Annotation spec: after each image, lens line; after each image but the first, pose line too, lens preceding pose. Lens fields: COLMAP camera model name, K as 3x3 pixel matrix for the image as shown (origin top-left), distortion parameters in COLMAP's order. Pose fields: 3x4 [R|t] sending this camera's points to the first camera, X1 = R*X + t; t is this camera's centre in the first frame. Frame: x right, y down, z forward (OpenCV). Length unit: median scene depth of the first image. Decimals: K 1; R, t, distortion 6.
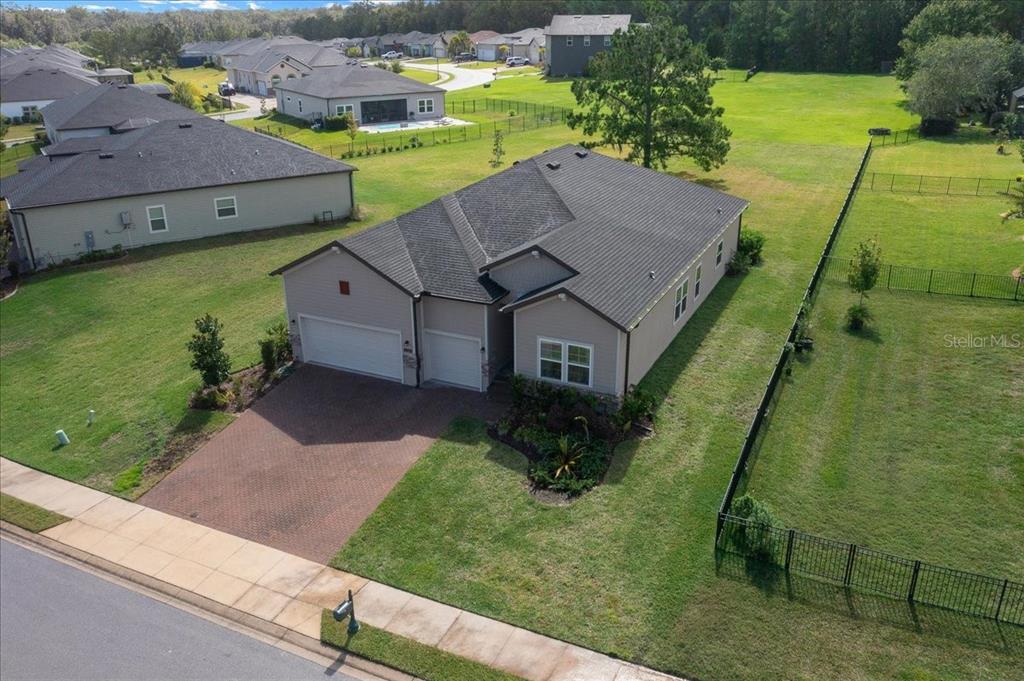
lens RADIAL K [[815.6, 0, 508.4], [0, 815.6, 335.0], [0, 0, 1]] dist [-0.014297, 0.002406]
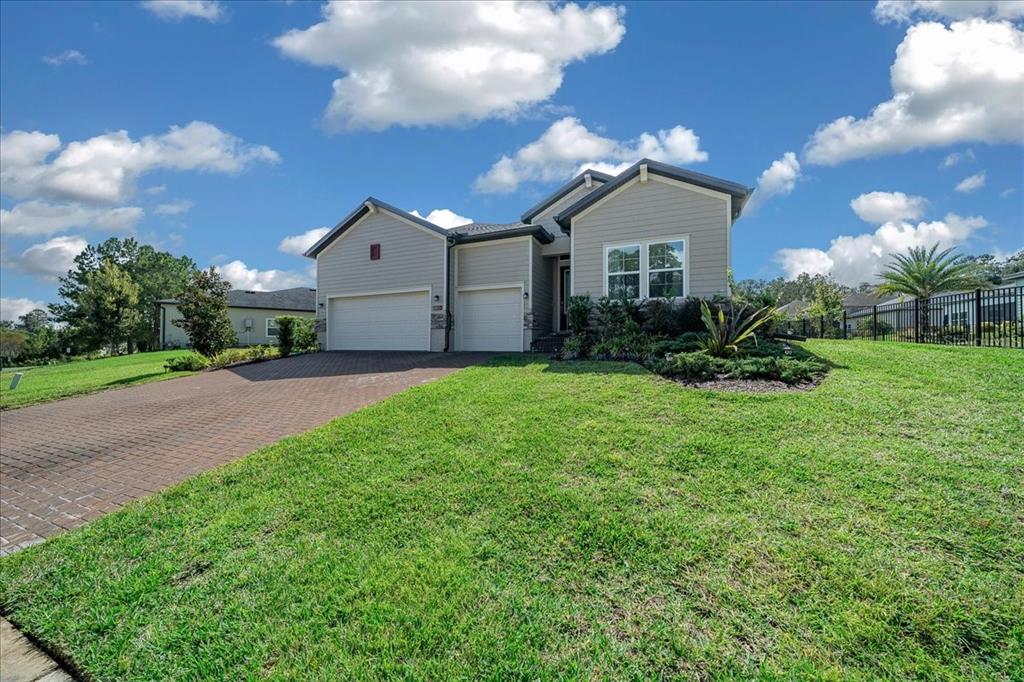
lens RADIAL K [[348.7, 0, 511.4], [0, 348.7, 339.5], [0, 0, 1]] dist [-0.005719, -0.000045]
pose [[0.998574, 0.015747, 0.051012, -0.064459], [0.005630, 0.919121, -0.393935, 0.203358], [-0.053090, 0.393661, 0.917721, 0.686351]]
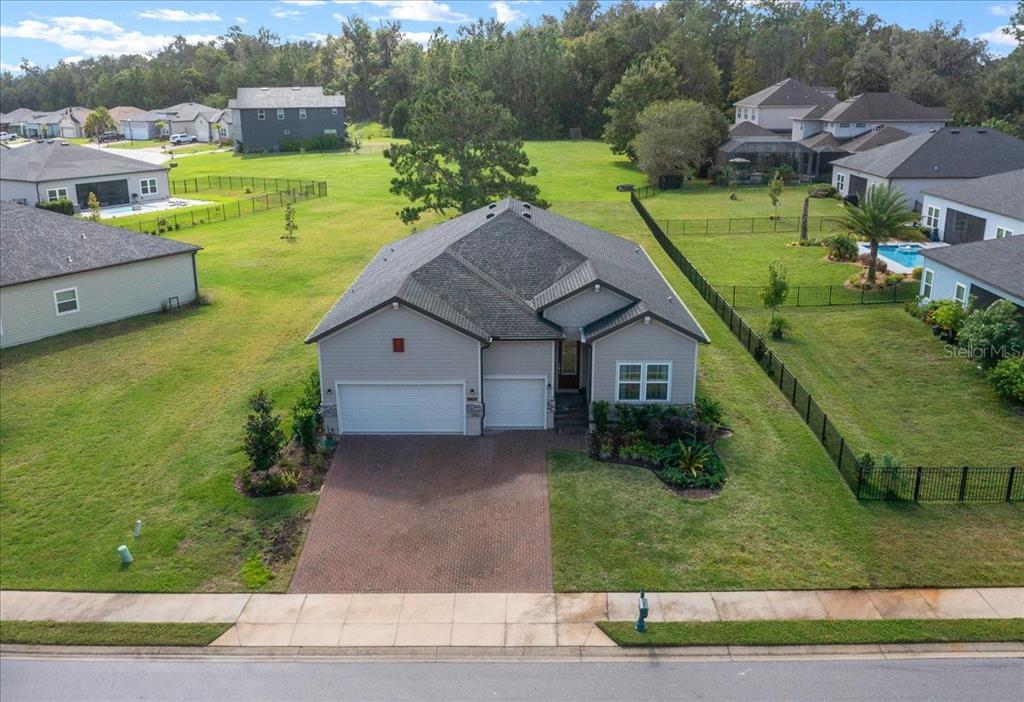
lens RADIAL K [[900.2, 0, 496.1], [0, 900.2, 358.4], [0, 0, 1]] dist [-0.011070, 0.006251]
pose [[0.910209, -0.119640, 0.396491, -0.542026], [0.153415, 0.986660, -0.054466, 0.035075], [-0.384685, 0.110403, 0.916422, -0.024620]]
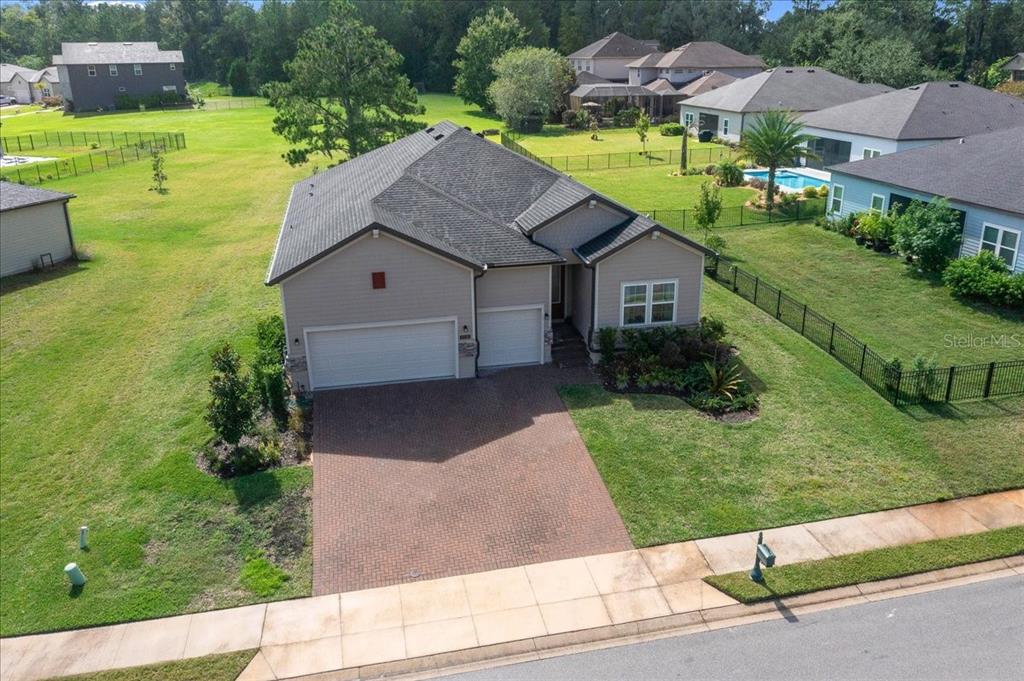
lens RADIAL K [[815.6, 0, 516.2], [0, 815.6, 336.0], [0, 0, 1]] dist [-0.014297, 0.002406]
pose [[0.786073, -0.201974, 0.584205, -0.608742], [0.231559, 0.972509, 0.024649, 0.009197], [-0.573123, 0.115902, 0.811231, 0.266522]]
